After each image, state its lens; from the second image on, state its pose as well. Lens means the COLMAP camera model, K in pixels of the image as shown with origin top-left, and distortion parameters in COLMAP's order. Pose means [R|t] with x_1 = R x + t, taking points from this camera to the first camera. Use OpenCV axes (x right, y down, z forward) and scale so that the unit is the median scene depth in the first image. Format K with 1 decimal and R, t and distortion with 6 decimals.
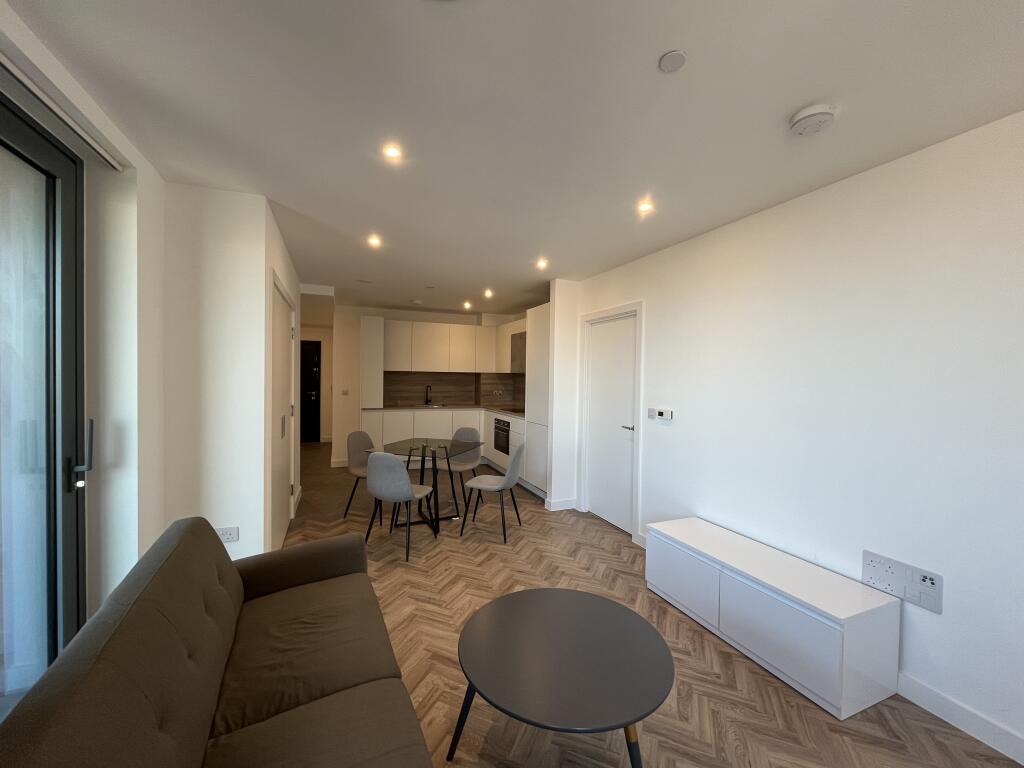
lens RADIAL K [[410.2, 0, 510.1], [0, 410.2, 383.7], [0, 0, 1]] dist [-0.003774, 0.000187]
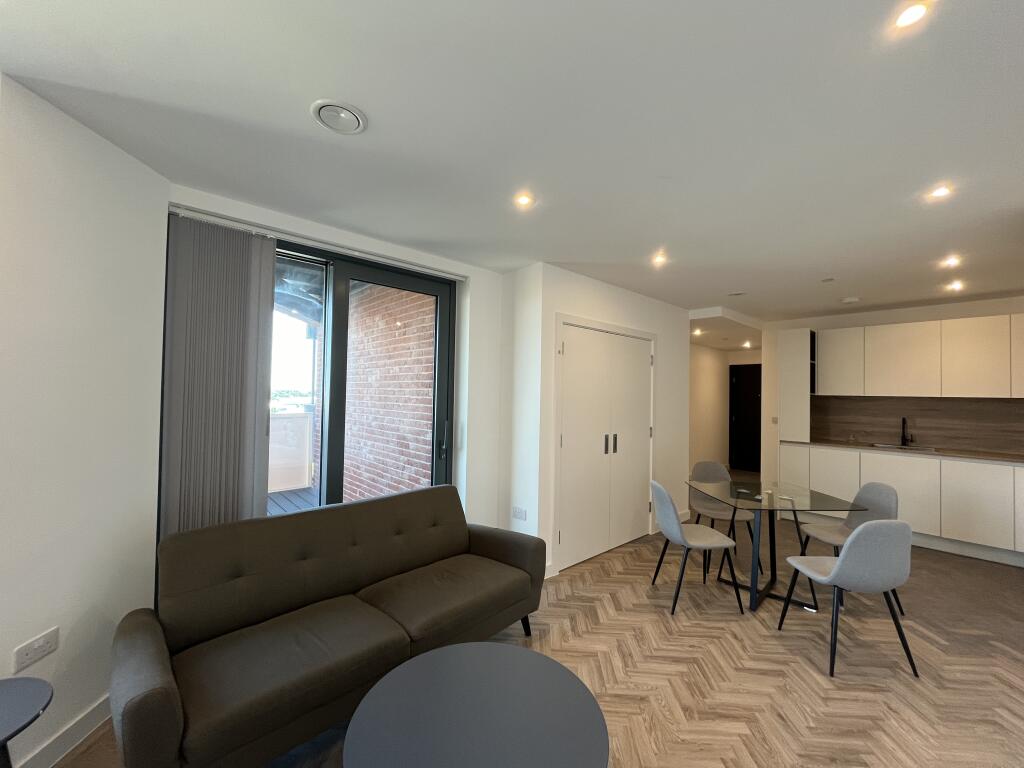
lens RADIAL K [[410.2, 0, 510.1], [0, 410.2, 383.7], [0, 0, 1]] dist [-0.003774, 0.000187]
pose [[0.332662, -0.034592, -0.942411, 0.353154], [-0.030356, 0.998416, -0.047363, 0.001783], [0.942557, 0.044363, 0.331085, 0.288187]]
